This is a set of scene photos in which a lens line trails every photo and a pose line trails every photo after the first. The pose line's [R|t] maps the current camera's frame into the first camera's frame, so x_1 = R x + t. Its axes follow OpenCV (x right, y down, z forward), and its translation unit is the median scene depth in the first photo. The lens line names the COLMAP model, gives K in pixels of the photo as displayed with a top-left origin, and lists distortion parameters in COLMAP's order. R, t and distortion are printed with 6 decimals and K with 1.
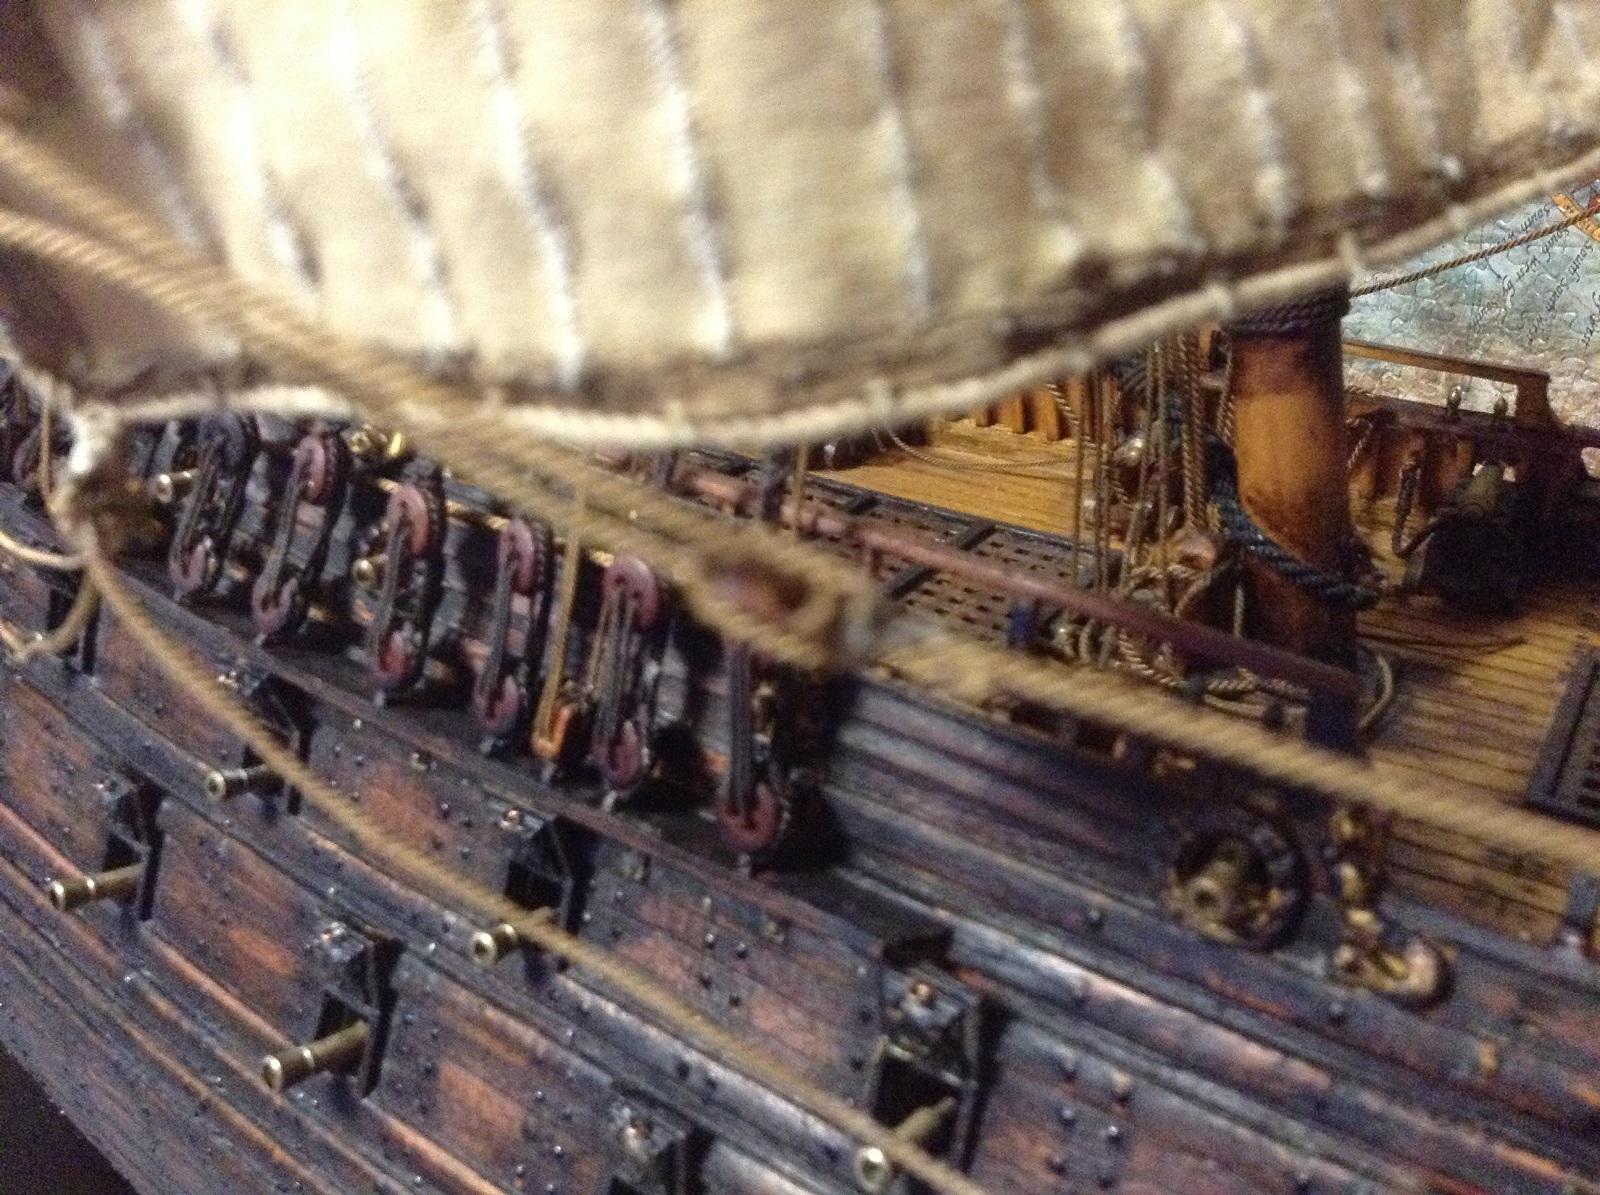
lens RADIAL K [[1466.1, 0, 792.4], [0, 1466.1, 603.3], [0, 0, 1]] dist [0.205972, -0.457357]
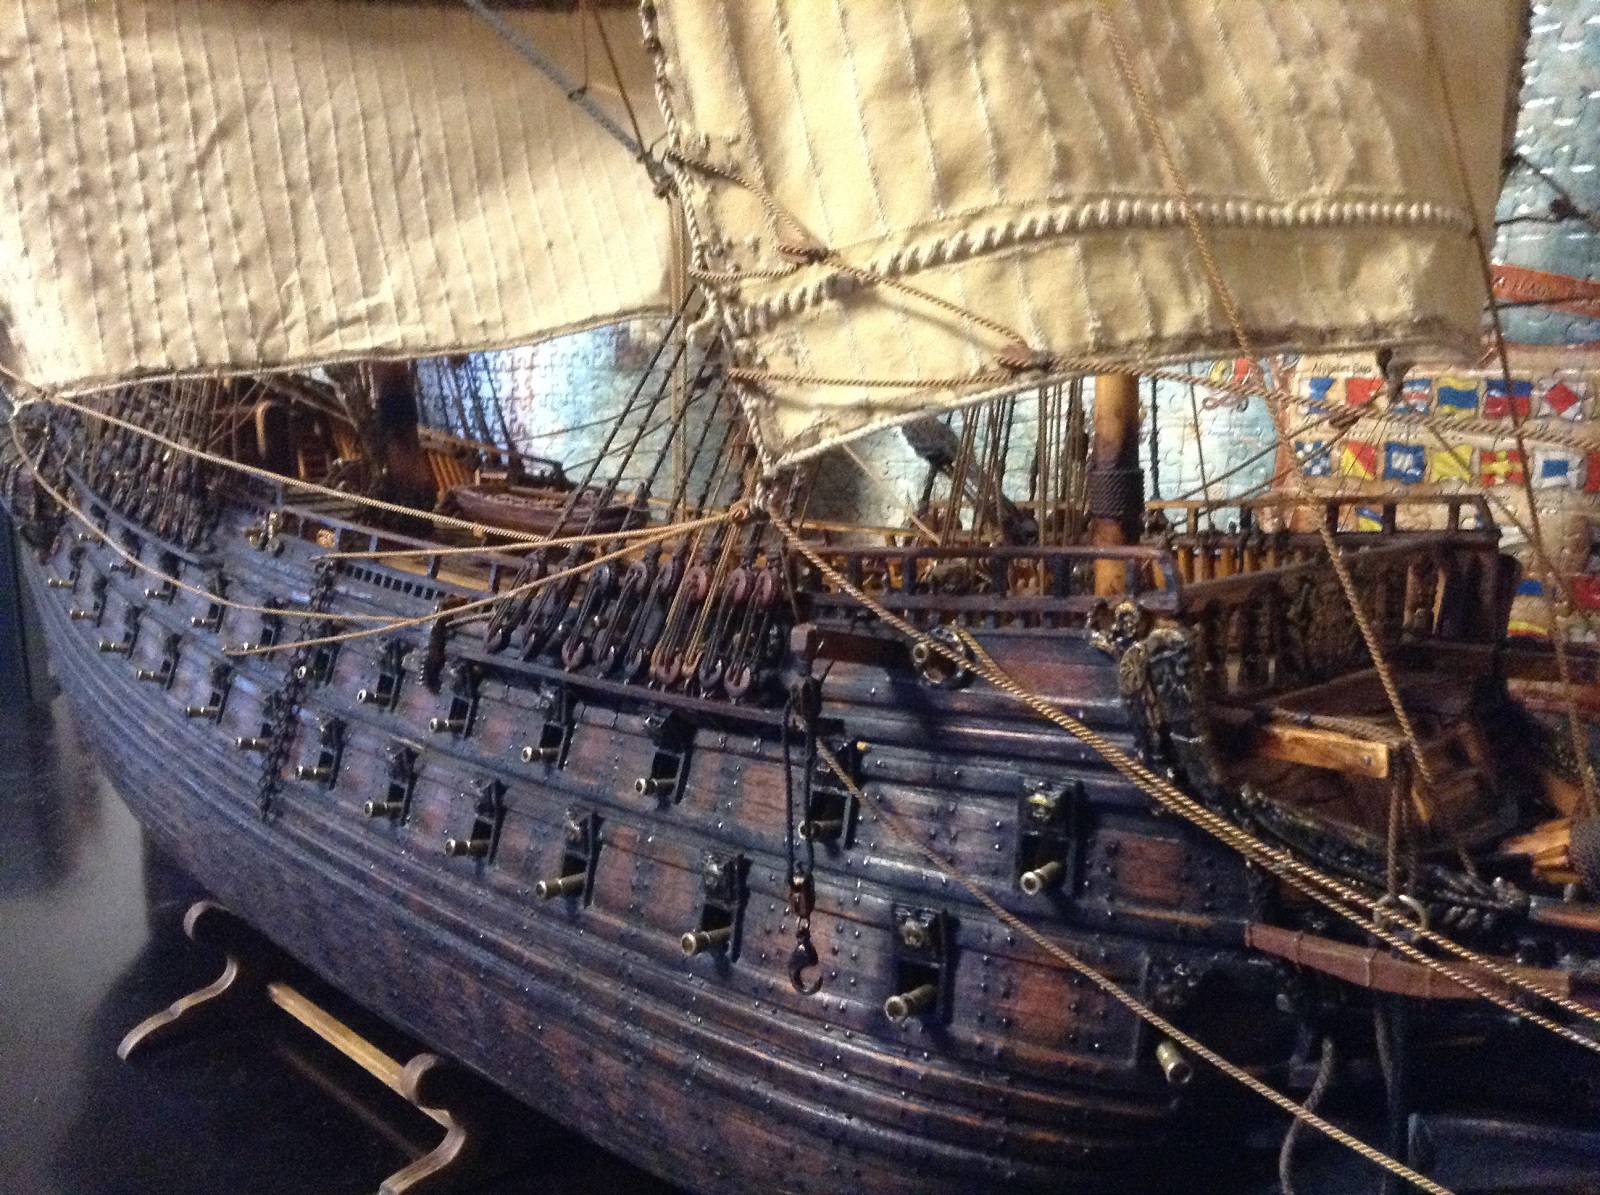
lens RADIAL K [[1466.1, 0, 792.4], [0, 1466.1, 603.3], [0, 0, 1]] dist [0.205972, -0.457357]
pose [[0.961257, 0.048691, -0.271320, 2.960762], [-0.107567, 0.972500, -0.206574, 1.111221], [0.253800, 0.227756, 0.940060, -2.535949]]
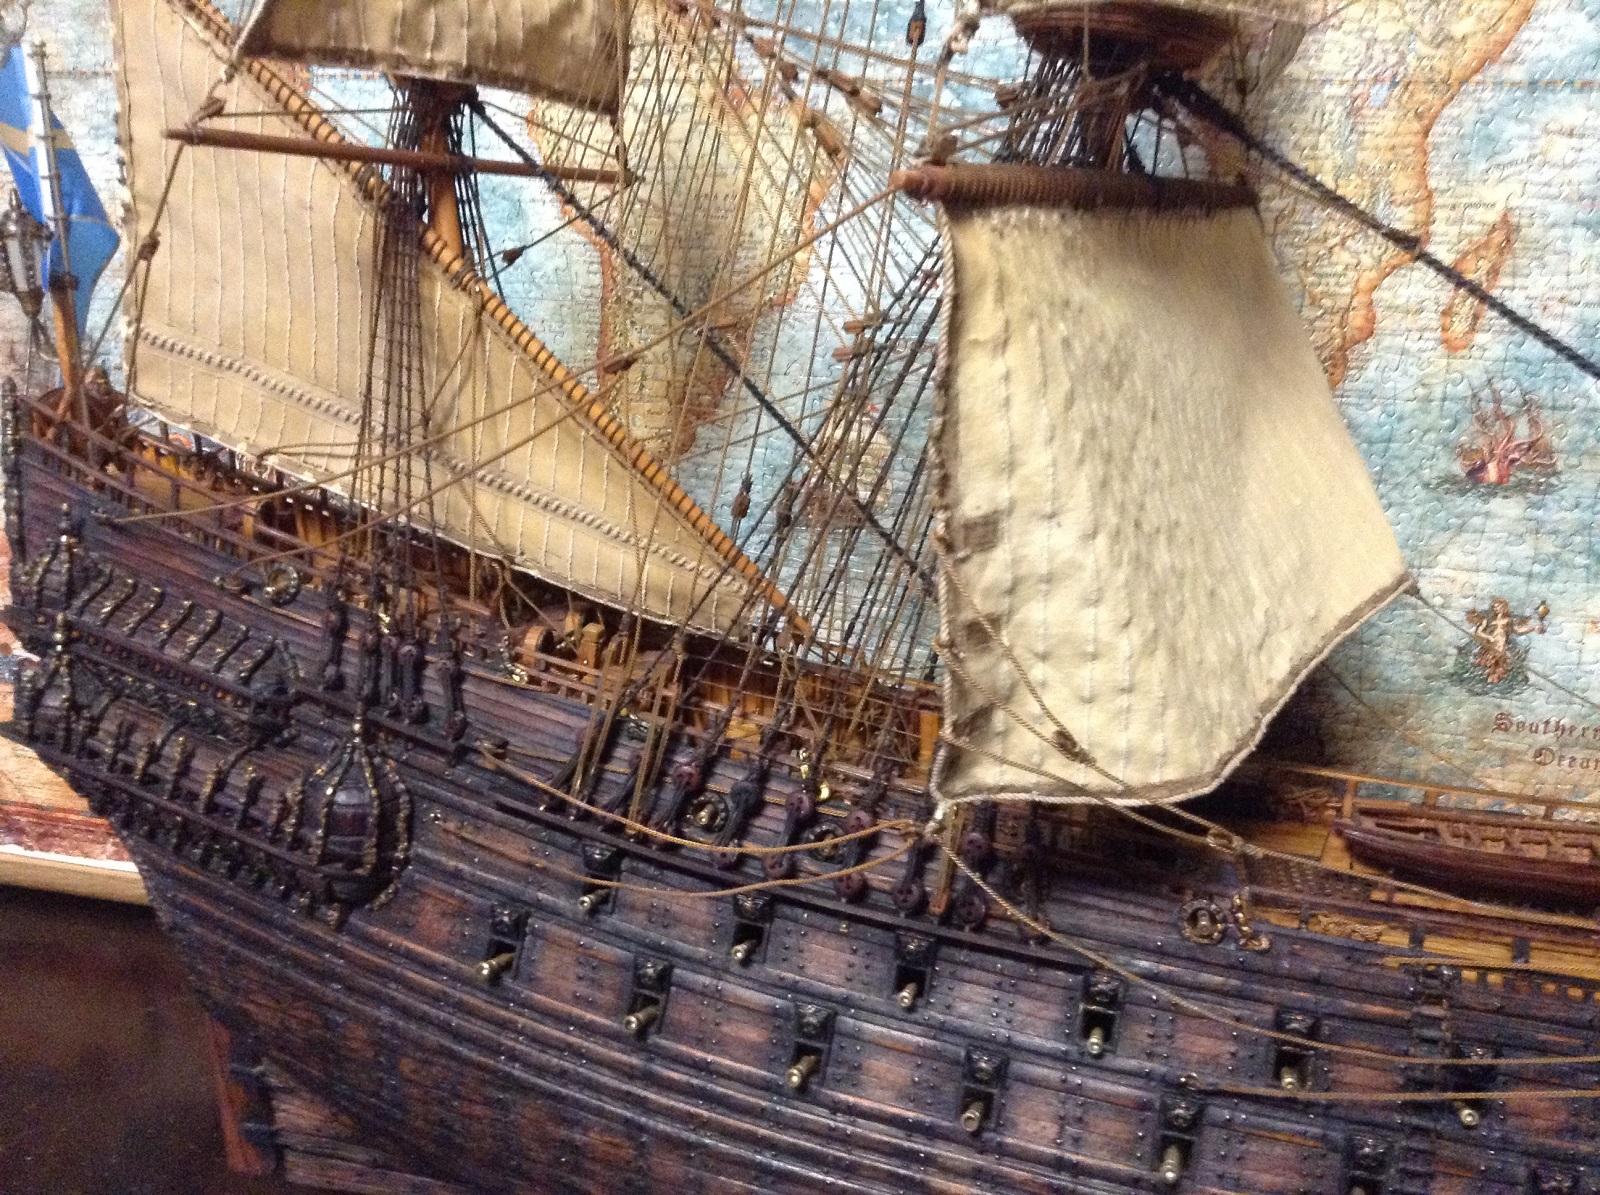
lens RADIAL K [[1466.1, 0, 792.4], [0, 1466.1, 603.3], [0, 0, 1]] dist [0.205972, -0.457357]
pose [[0.941112, -0.024477, 0.337208, -1.673418], [0.082376, 0.983919, -0.158484, -0.055672], [-0.327906, 0.176929, 0.927994, -1.876287]]
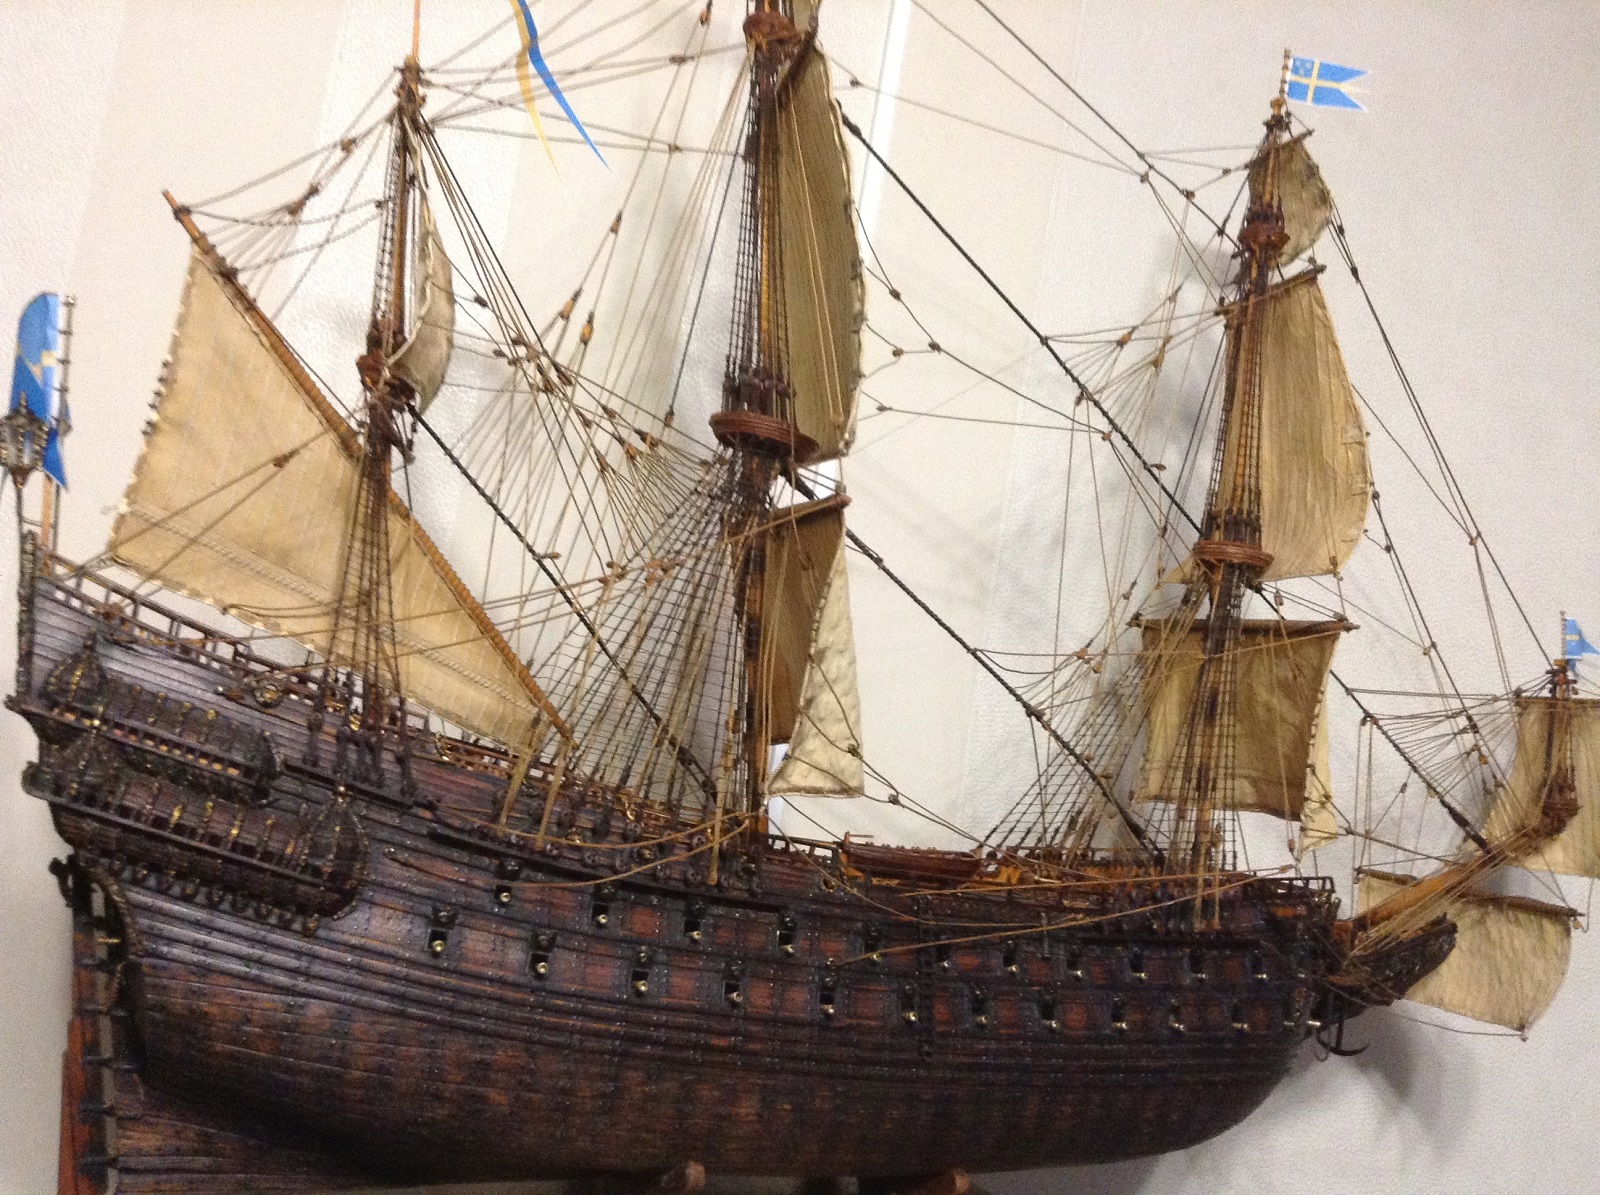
lens RADIAL K [[1466.1, 0, 792.4], [0, 1466.1, 603.3], [0, 0, 1]] dist [0.205972, -0.457357]
pose [[0.507534, 0.139448, 0.850273, -5.465508], [0.203756, 0.939404, -0.275689, 0.799684], [-0.837193, 0.313170, 0.448366, -2.093341]]
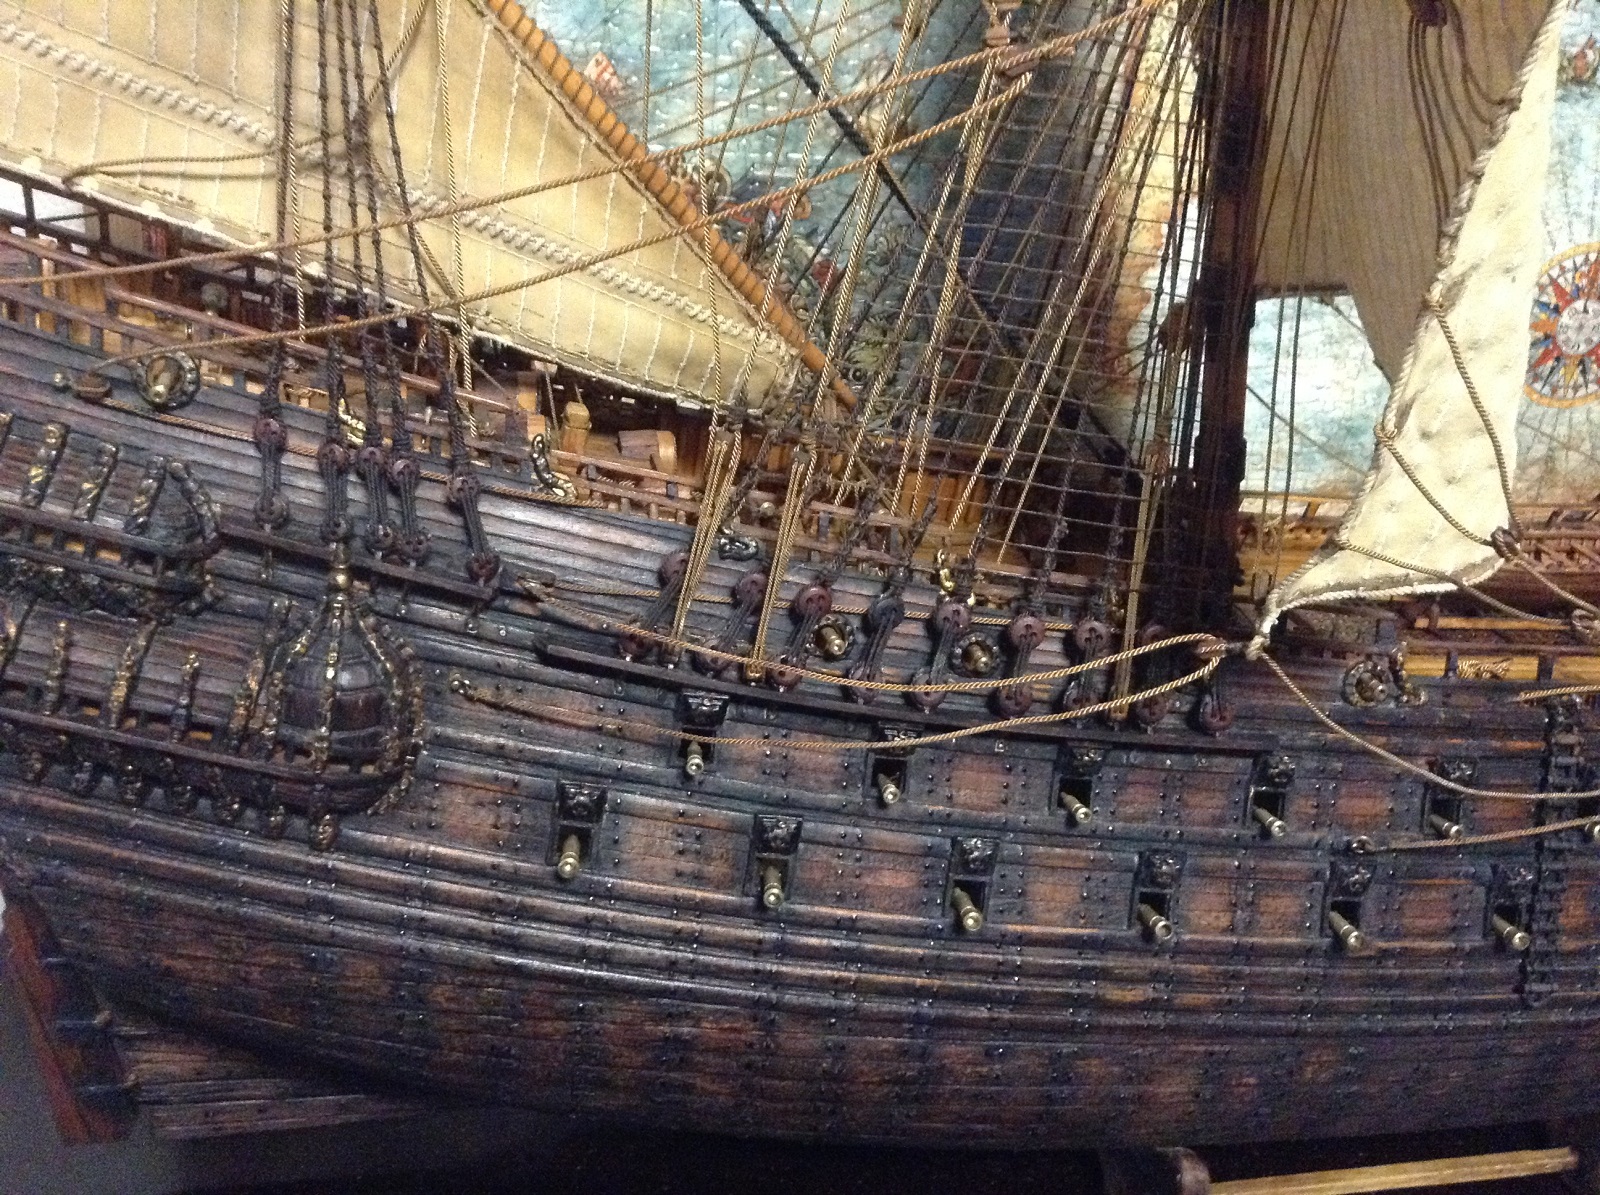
lens RADIAL K [[1466.1, 0, 792.4], [0, 1466.1, 603.3], [0, 0, 1]] dist [0.205972, -0.457357]
pose [[0.716757, -0.204209, 0.666752, -2.667842], [0.178232, 0.978049, 0.107952, -0.541174], [-0.674161, 0.041461, 0.737420, -0.470383]]
